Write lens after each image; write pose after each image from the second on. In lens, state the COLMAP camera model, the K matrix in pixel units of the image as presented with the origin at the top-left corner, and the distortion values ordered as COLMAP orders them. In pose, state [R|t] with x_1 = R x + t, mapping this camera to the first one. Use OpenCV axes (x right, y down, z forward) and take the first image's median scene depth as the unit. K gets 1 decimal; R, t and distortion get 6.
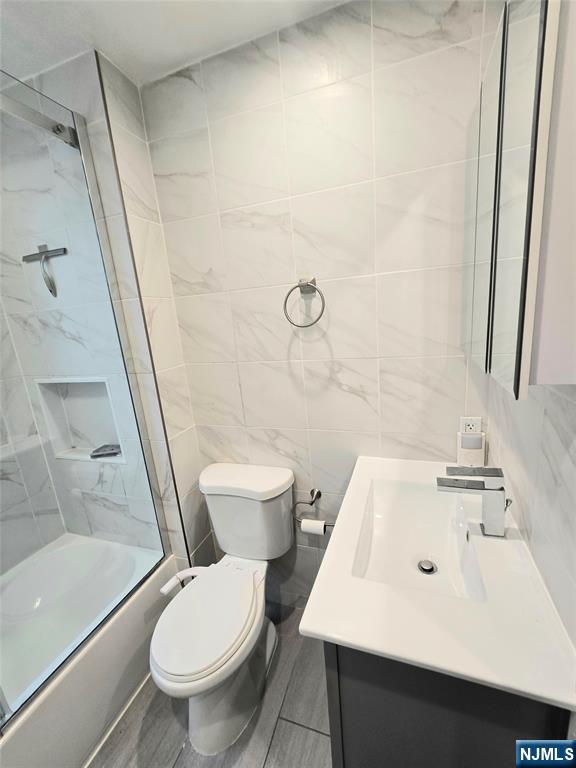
lens RADIAL K [[313.7, 0, 300.9], [0, 313.7, 380.5], [0, 0, 1]] dist [-0.001624, -0.000799]
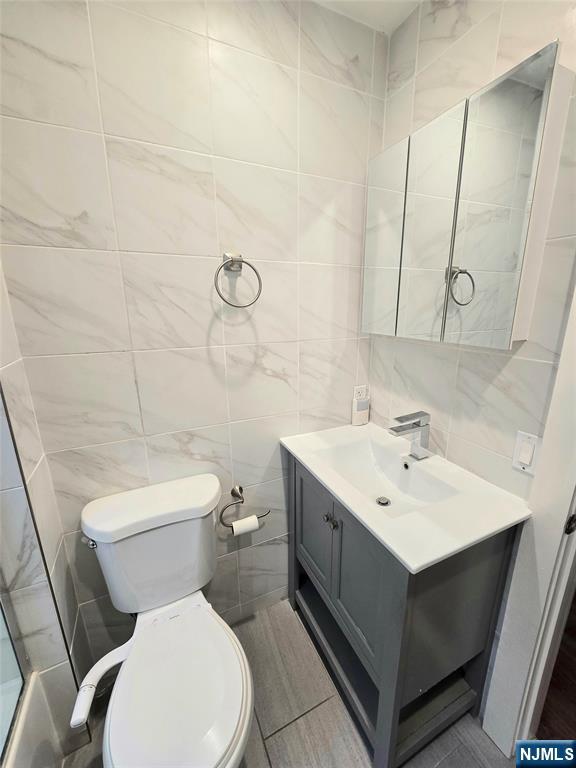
lens RADIAL K [[313.7, 0, 292.8], [0, 313.7, 382.2], [0, 0, 1]] dist [-0.001624, -0.000799]
pose [[0.714339, -0.090510, 0.693922, -0.479772], [0.093291, 0.995067, 0.033753, 0.026846], [-0.693553, 0.040625, 0.719259, 0.223067]]
